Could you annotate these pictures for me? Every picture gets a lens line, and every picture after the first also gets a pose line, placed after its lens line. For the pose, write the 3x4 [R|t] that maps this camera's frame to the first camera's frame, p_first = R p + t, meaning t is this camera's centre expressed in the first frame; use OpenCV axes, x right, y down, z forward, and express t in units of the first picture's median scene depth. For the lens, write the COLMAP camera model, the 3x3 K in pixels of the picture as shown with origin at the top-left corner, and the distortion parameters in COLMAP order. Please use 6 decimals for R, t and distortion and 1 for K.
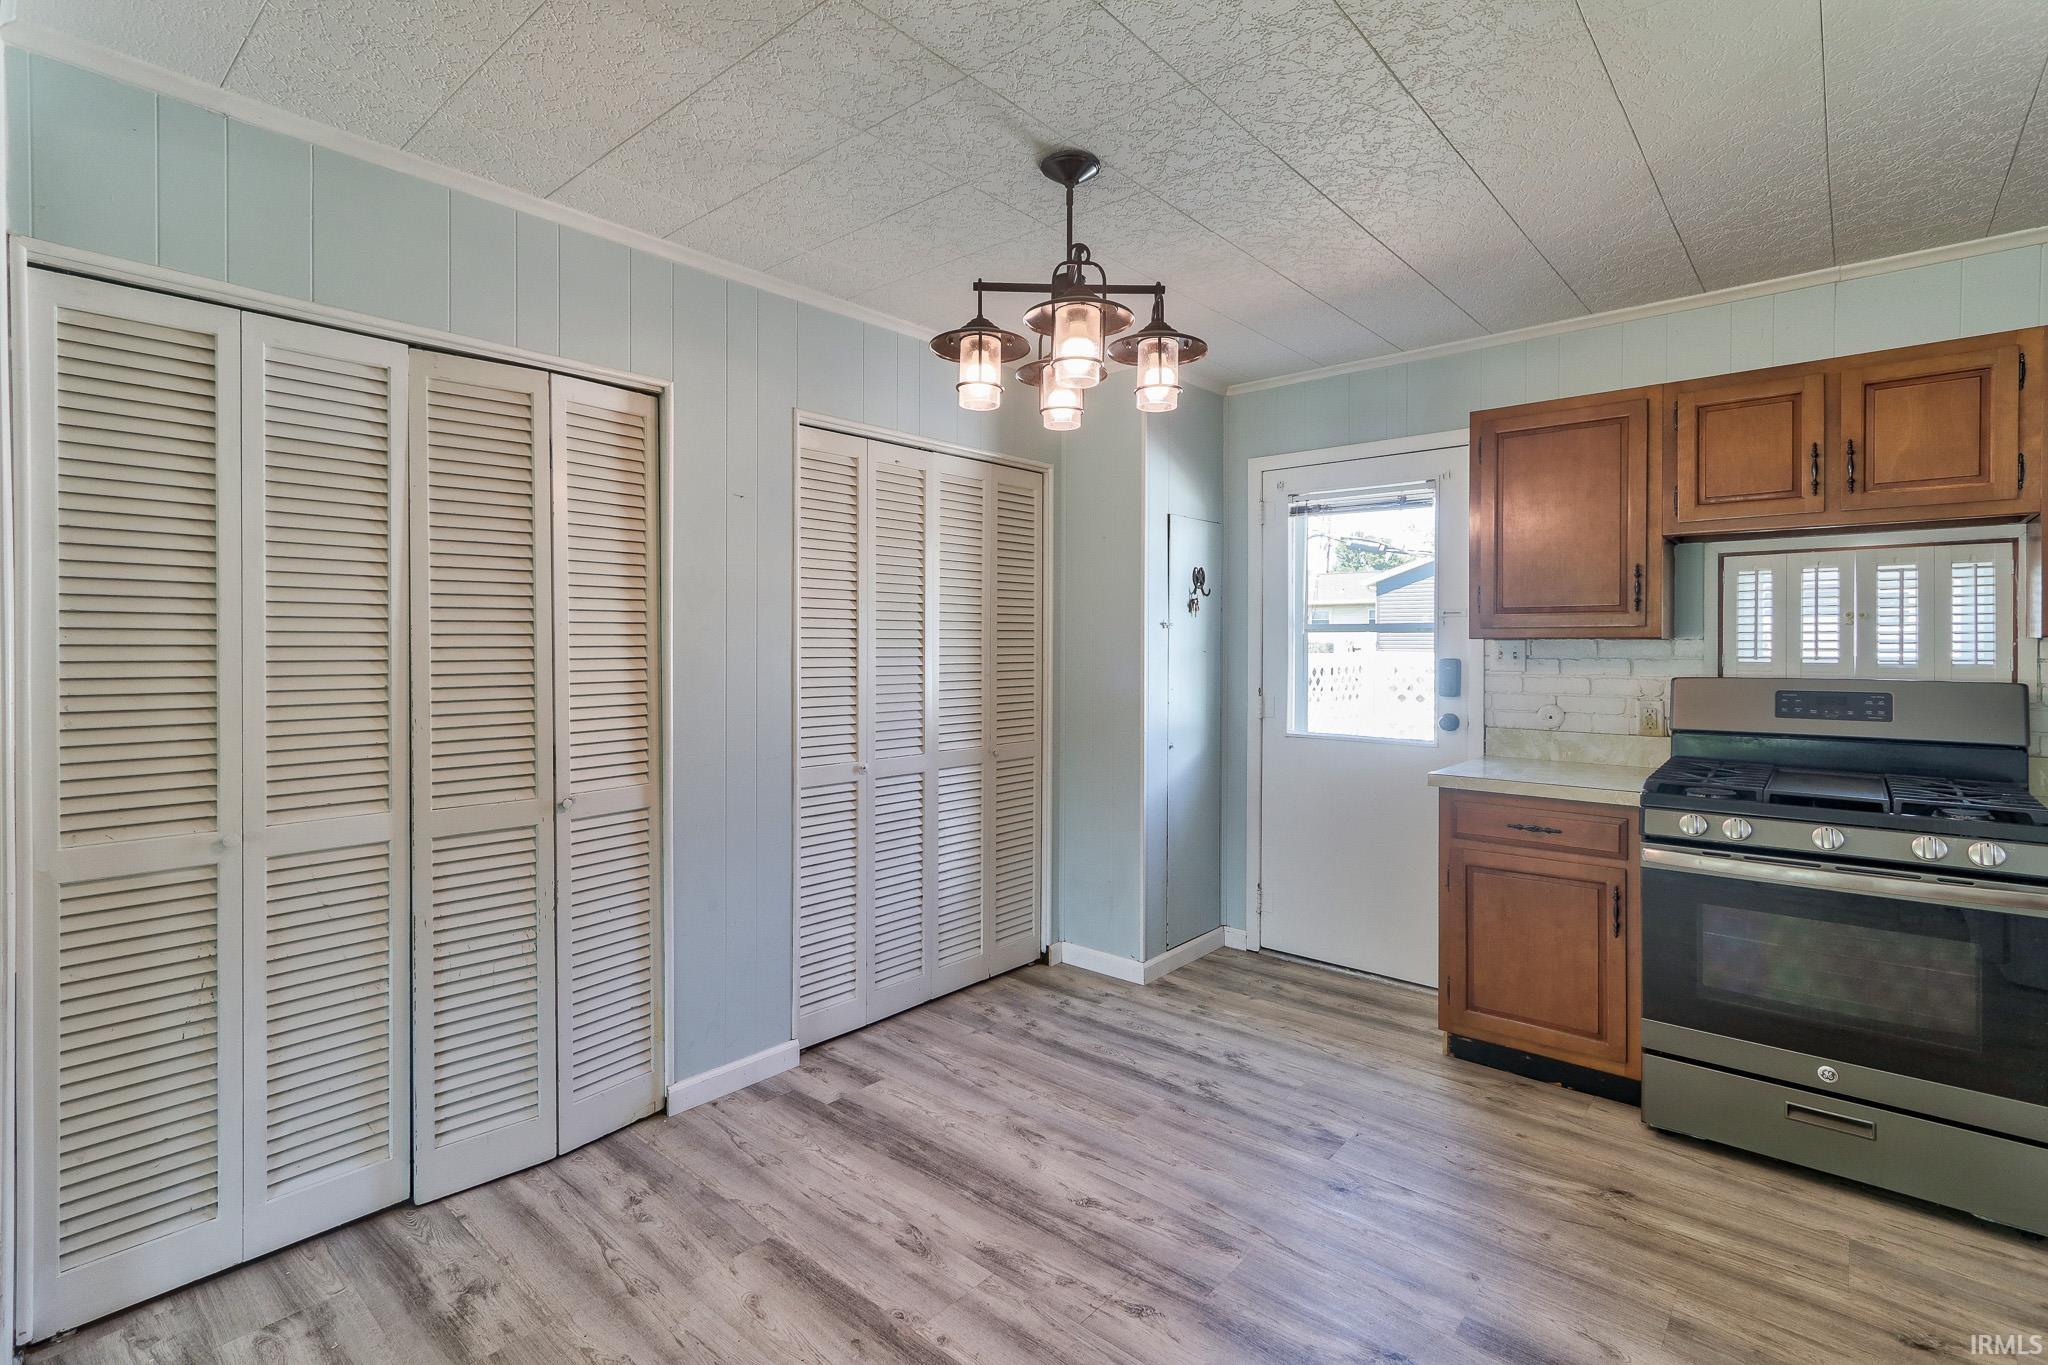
lens RADIAL K [[948.1, 0, 1018.6], [0, 948.1, 647.5], [0, 0, 1]] dist [0.000170, 0.004241]
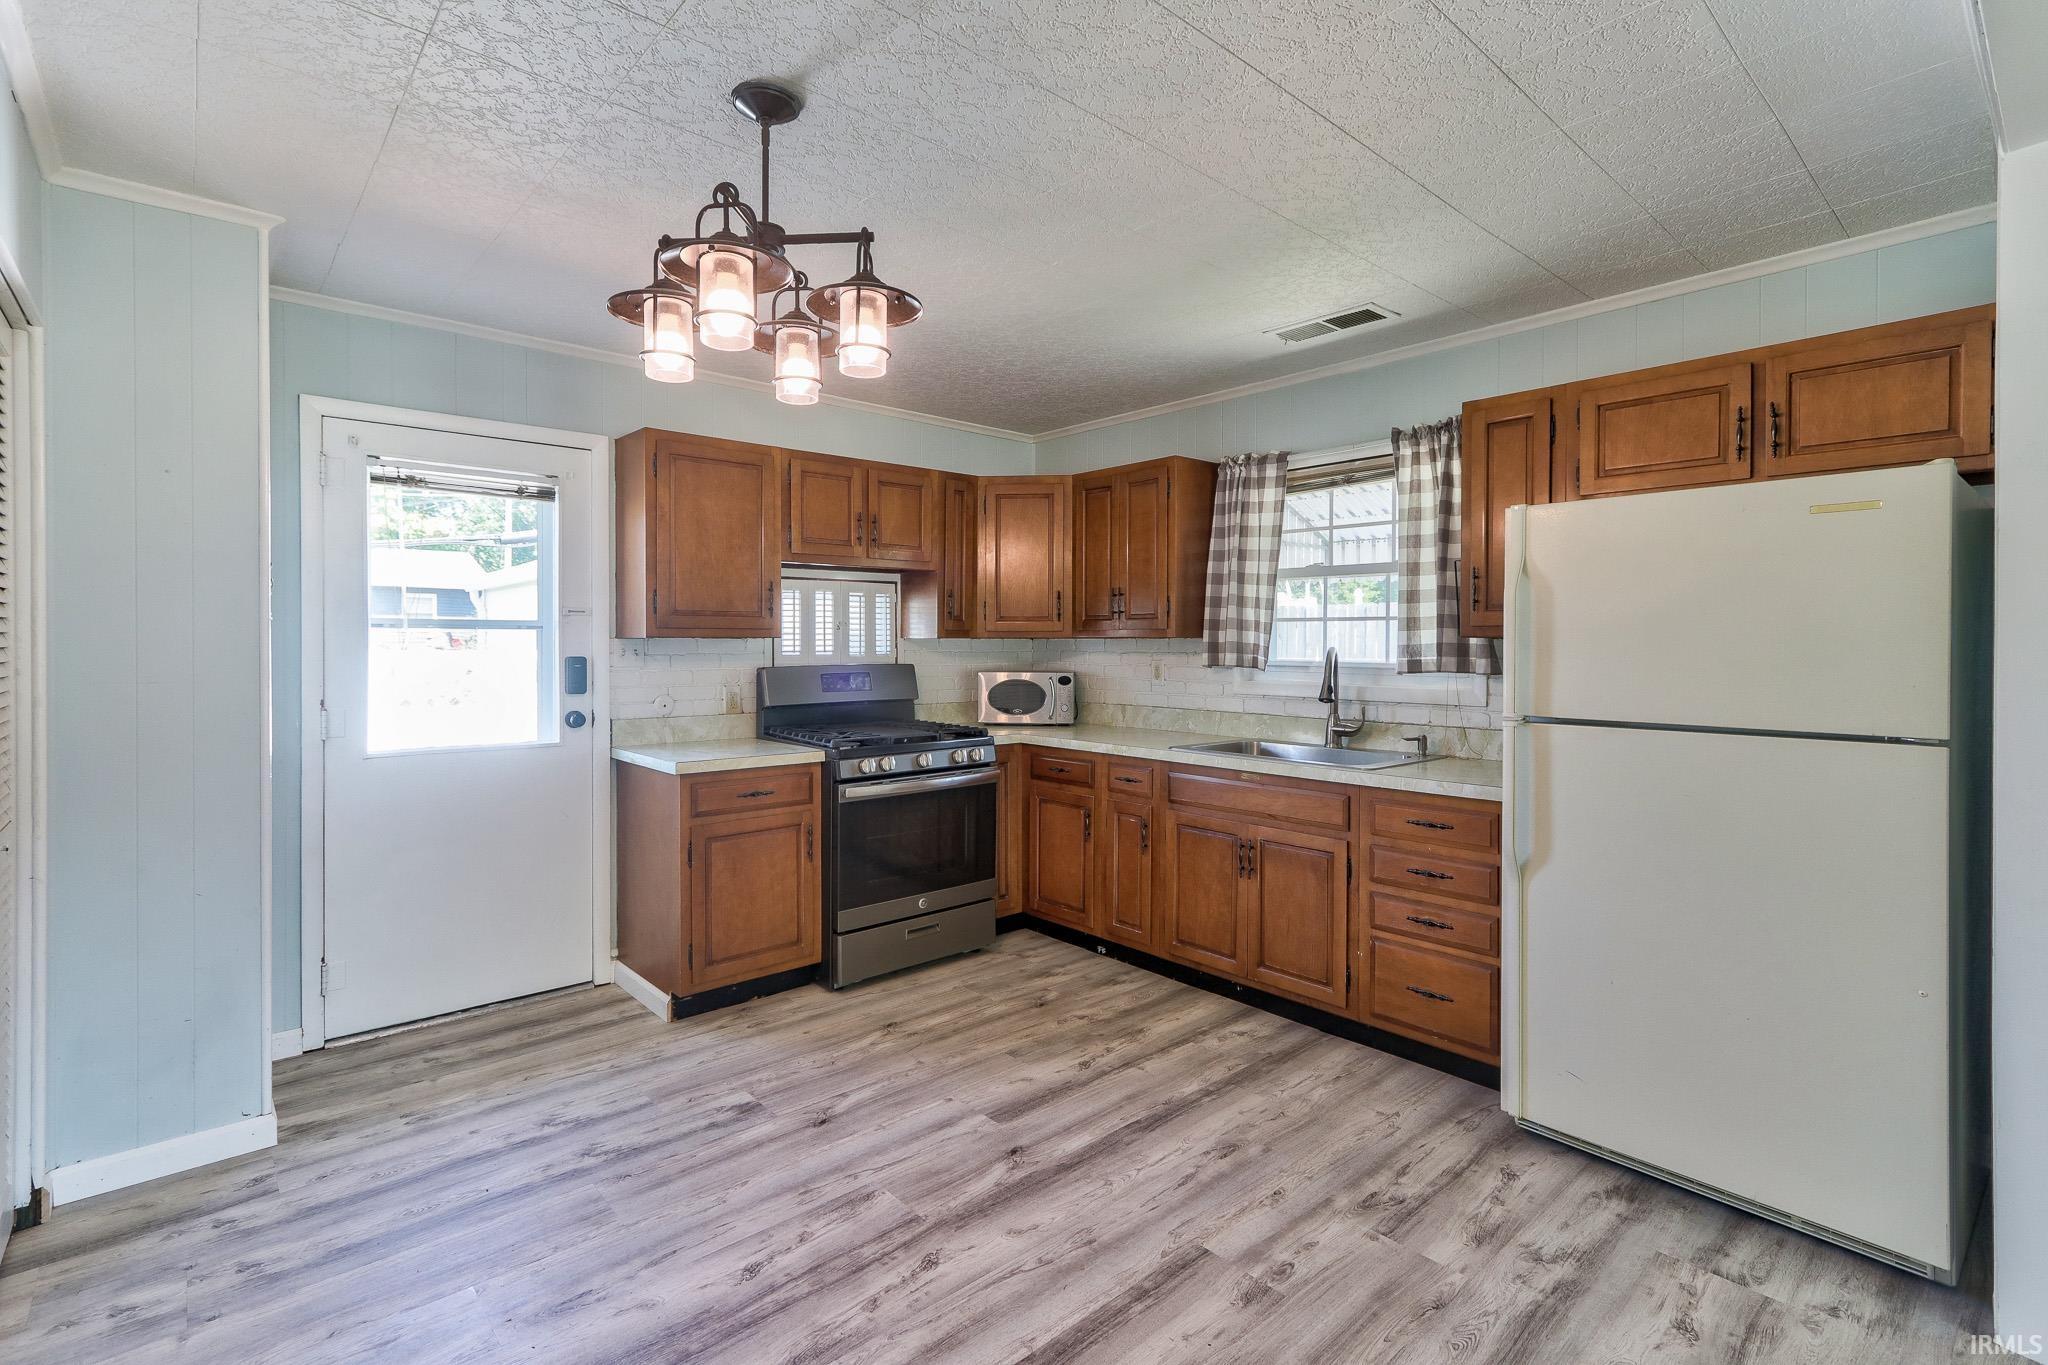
lens RADIAL K [[959.6, 0, 995.7], [0, 959.6, 650.5], [0, 0, 1]] dist [0.005514, 0.000826]
pose [[0.141730, -0.009738, 0.989857, -0.599890], [0.003413, 0.999950, 0.009348, -0.003335], [-0.989899, 0.002053, 0.141756, 0.493710]]
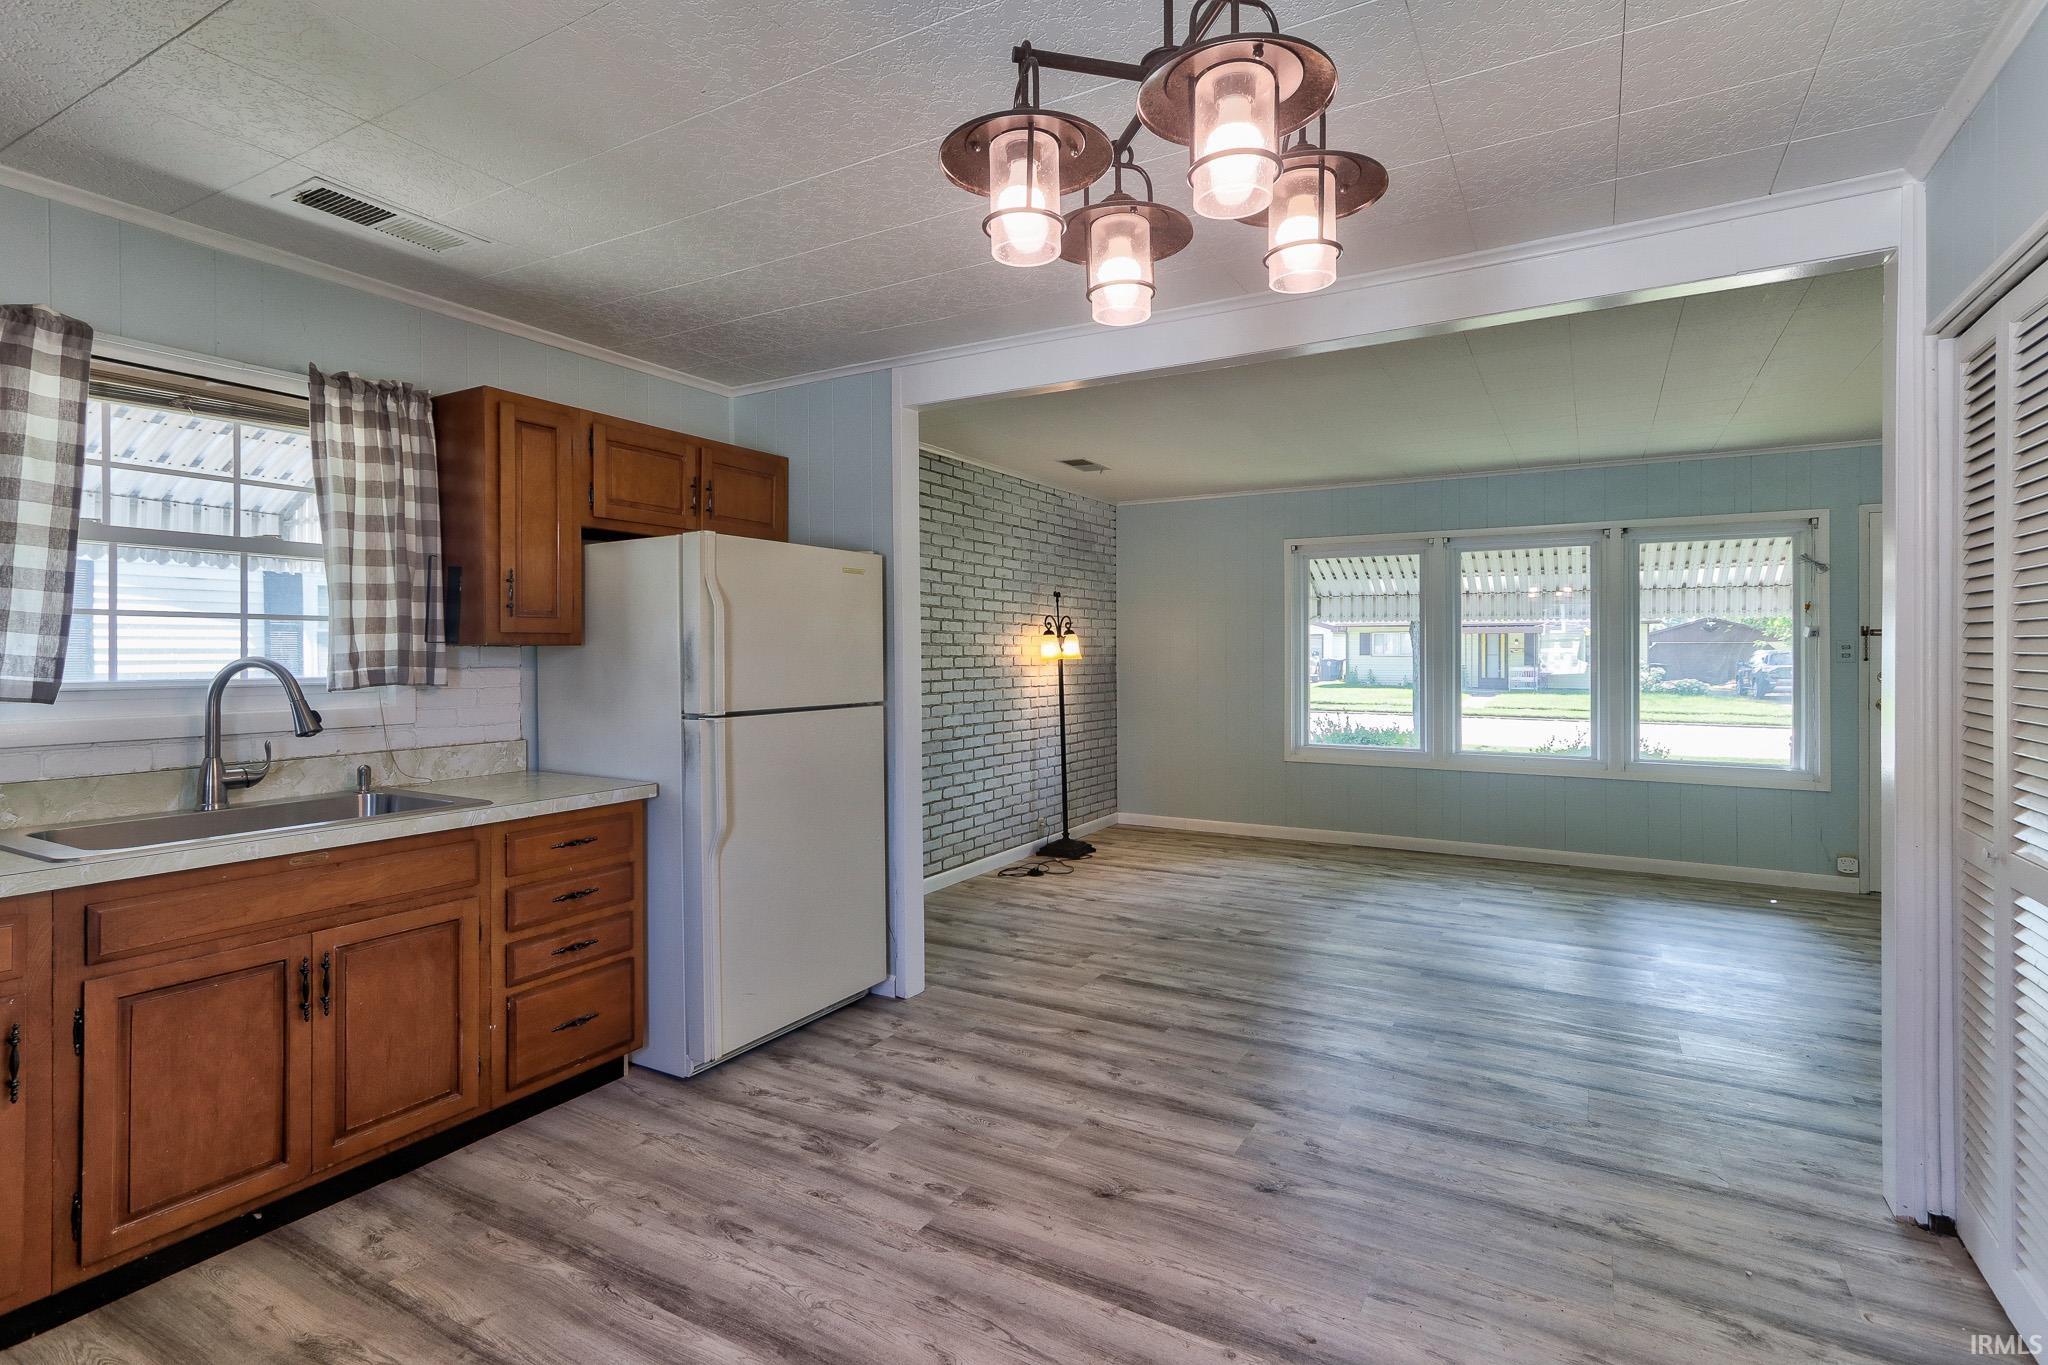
lens RADIAL K [[959.1, 0, 1017.1], [0, 959.1, 651.7], [0, 0, 1]] dist [0.000770, 0.000707]
pose [[-0.983376, -0.000279, -0.181579, 0.169853], [-0.001229, 0.999986, 0.005117, -0.004389], [0.181575, 0.005256, -0.983363, 1.170426]]
